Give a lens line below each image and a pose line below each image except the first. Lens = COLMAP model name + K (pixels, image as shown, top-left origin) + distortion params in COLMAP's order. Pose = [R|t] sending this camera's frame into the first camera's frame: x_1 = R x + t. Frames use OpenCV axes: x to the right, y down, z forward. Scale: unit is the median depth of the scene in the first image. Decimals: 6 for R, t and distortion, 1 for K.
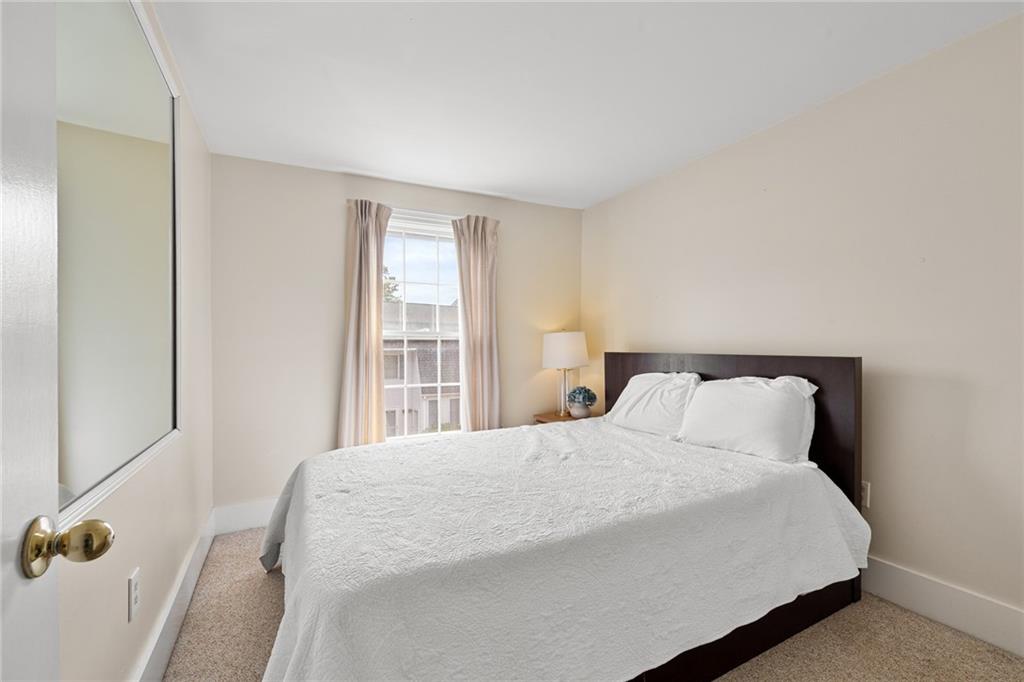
lens RADIAL K [[433.4, 0, 512.4], [0, 433.4, 339.0], [0, 0, 1]] dist [0.002850, 0.000205]
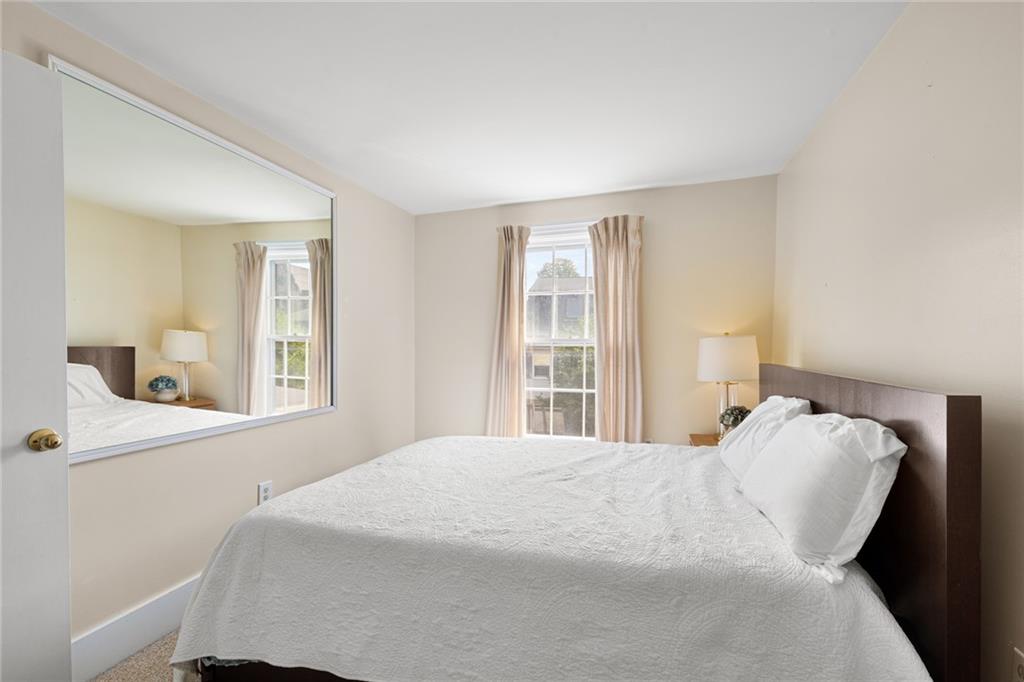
lens RADIAL K [[433.4, 0, 512.4], [0, 433.4, 339.0], [0, 0, 1]] dist [0.002850, 0.000205]
pose [[0.723565, -0.008781, -0.690201, 0.454307], [0.009636, 0.999950, -0.002619, -0.015688], [0.690189, -0.004756, 0.723613, 0.169935]]
